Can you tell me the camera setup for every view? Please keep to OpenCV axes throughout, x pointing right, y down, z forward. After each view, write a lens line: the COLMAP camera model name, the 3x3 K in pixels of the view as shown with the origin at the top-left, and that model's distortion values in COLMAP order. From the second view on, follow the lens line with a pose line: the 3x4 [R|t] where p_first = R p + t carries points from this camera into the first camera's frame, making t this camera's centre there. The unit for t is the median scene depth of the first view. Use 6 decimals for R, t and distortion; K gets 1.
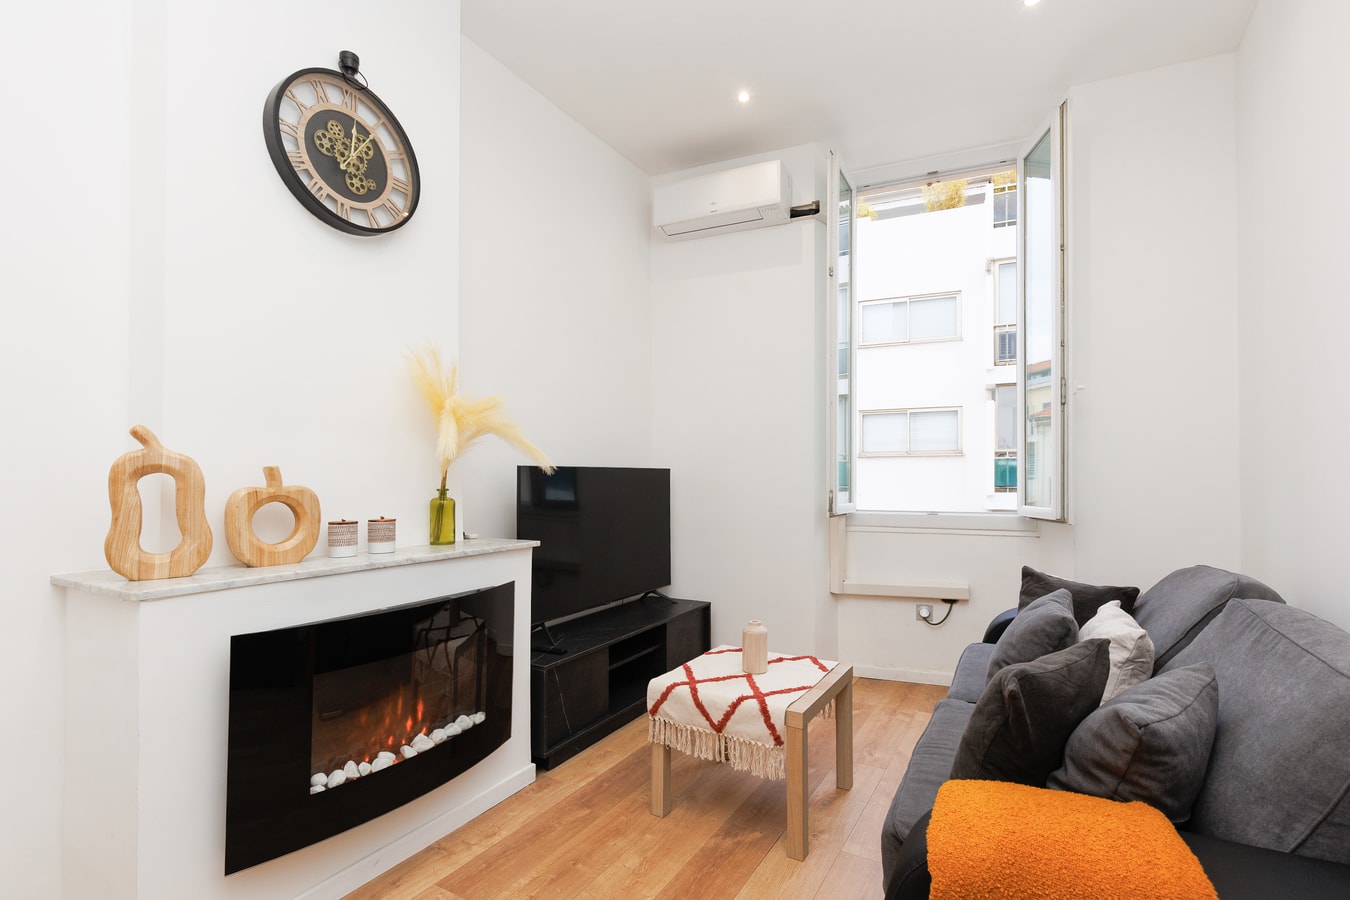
lens RADIAL K [[624.3, 0, 691.7], [0, 624.3, 463.4], [0, 0, 1]] dist [0.004347, -0.000207]
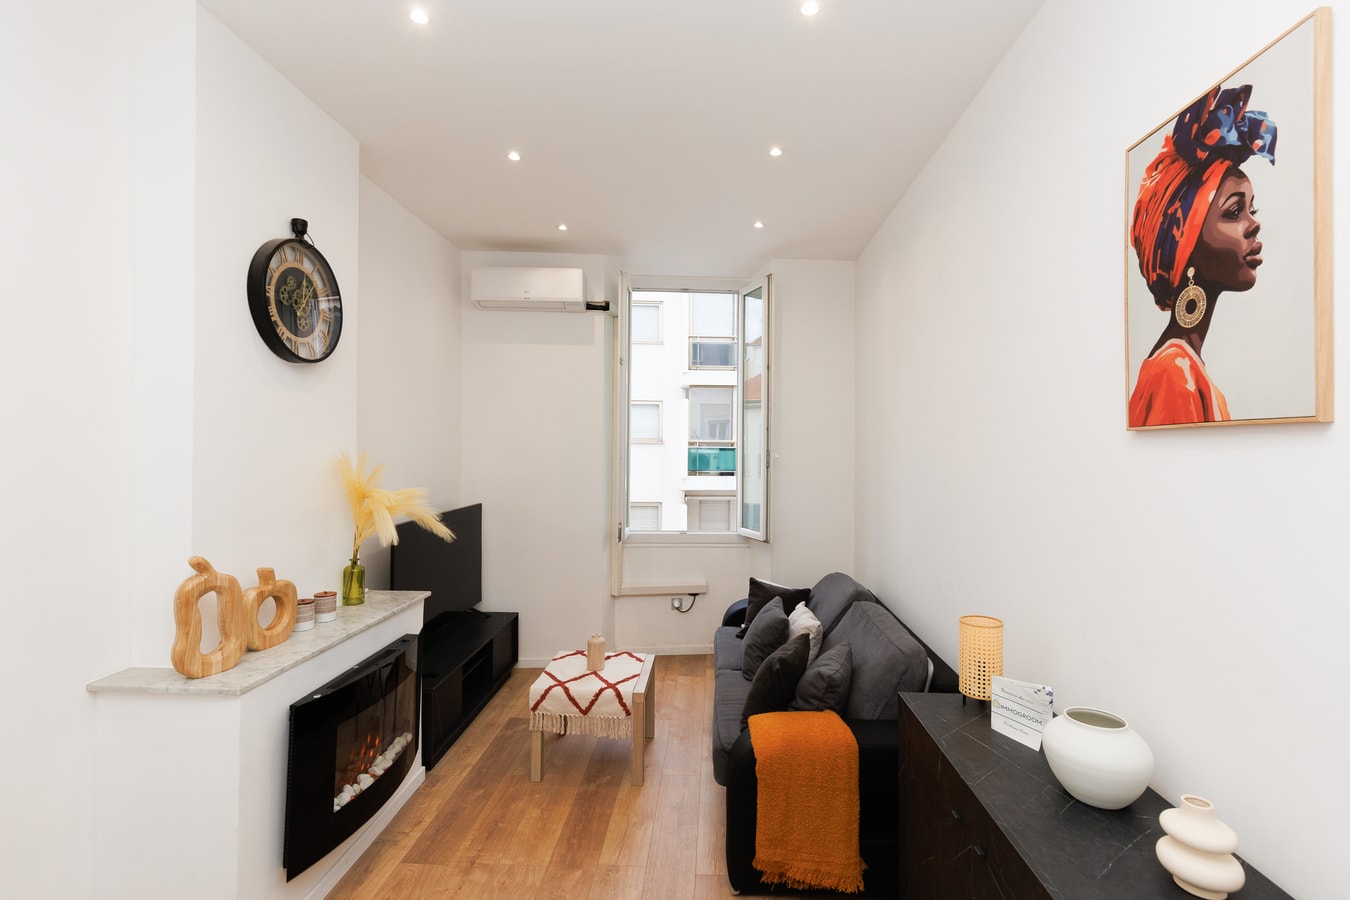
lens RADIAL K [[611.5, 0, 668.5], [0, 611.5, 438.0], [0, 0, 1]] dist [0.005911, -0.001905]
pose [[0.906166, 0.009834, 0.422809, -0.395030], [-0.011283, 0.999936, 0.000923, -0.231747], [-0.422772, -0.005607, 0.906219, -0.401777]]
